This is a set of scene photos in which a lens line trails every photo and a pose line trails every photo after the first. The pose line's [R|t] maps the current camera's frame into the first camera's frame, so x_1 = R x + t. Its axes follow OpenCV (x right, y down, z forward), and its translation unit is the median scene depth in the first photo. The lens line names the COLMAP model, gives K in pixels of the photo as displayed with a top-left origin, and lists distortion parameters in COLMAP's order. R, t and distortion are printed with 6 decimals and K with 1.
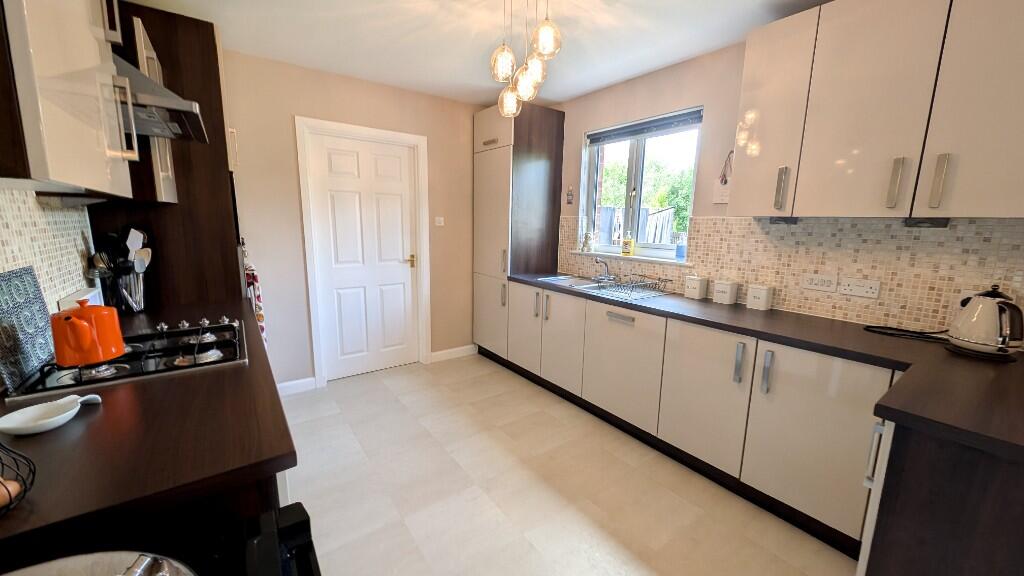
lens RADIAL K [[380.9, 0, 515.9], [0, 380.9, 286.3], [0, 0, 1]] dist [-0.000255, -0.000783]
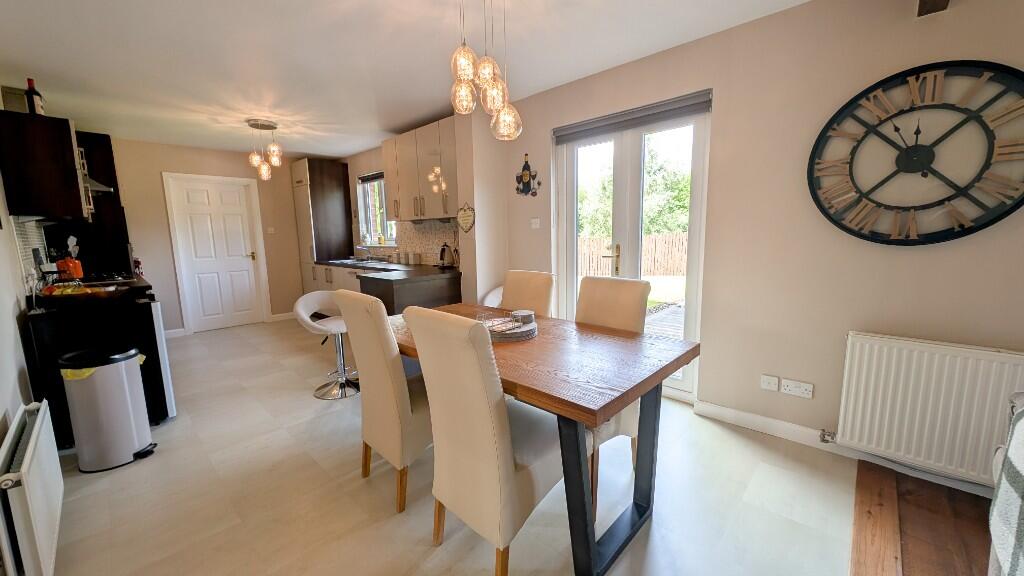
lens RADIAL K [[380.9, 0, 516.1], [0, 380.9, 284.2], [0, 0, 1]] dist [-0.000255, -0.000783]
pose [[0.982776, -0.062975, 0.173741, 0.593661], [0.070025, 0.996940, -0.034744, 0.207034], [-0.171021, 0.046312, 0.984178, -0.849863]]
